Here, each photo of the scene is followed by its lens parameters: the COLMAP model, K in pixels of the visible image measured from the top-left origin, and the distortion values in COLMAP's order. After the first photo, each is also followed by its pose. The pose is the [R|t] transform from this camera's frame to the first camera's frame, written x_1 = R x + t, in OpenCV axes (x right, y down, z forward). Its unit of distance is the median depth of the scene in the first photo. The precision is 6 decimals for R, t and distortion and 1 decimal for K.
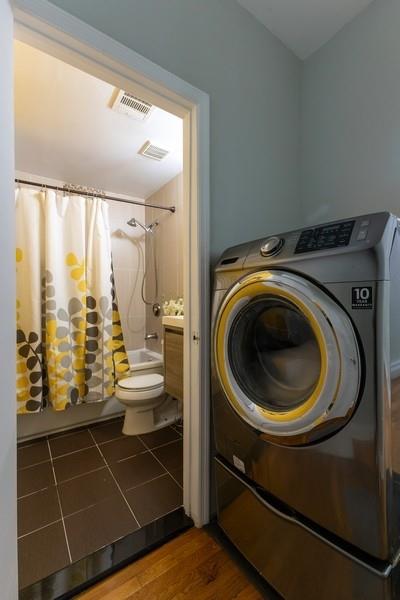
lens RADIAL K [[262.2, 0, 200.0], [0, 262.2, 300.0], [0, 0, 1]] dist [0.000676, -0.000294]
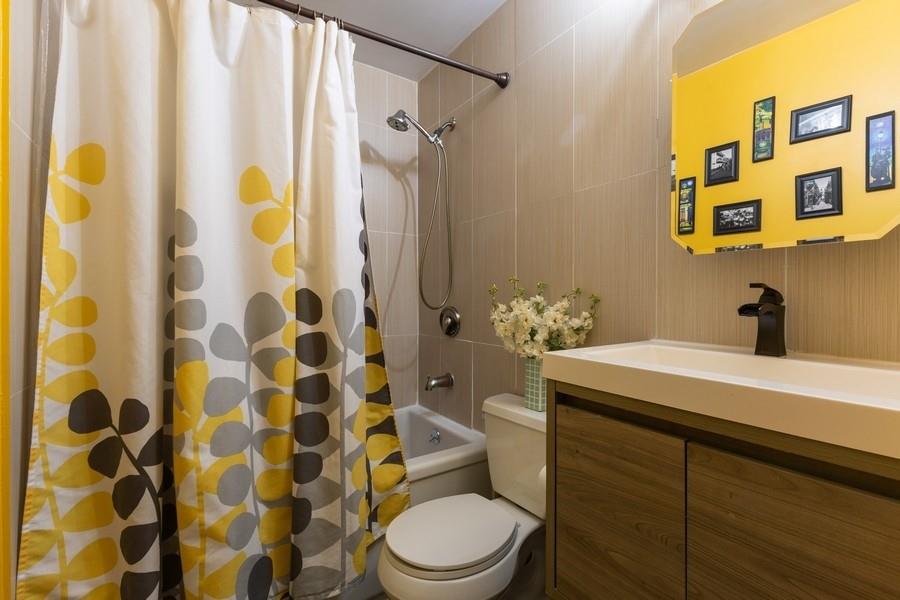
lens RADIAL K [[393.2, 0, 453.7], [0, 393.2, 295.5], [0, 0, 1]] dist [0.000676, -0.000294]
pose [[0.999959, -0.000736, -0.009065, -0.218684], [0.000643, 0.999948, -0.010212, 0.000842], [0.009072, 0.010205, 0.999907, 0.477663]]
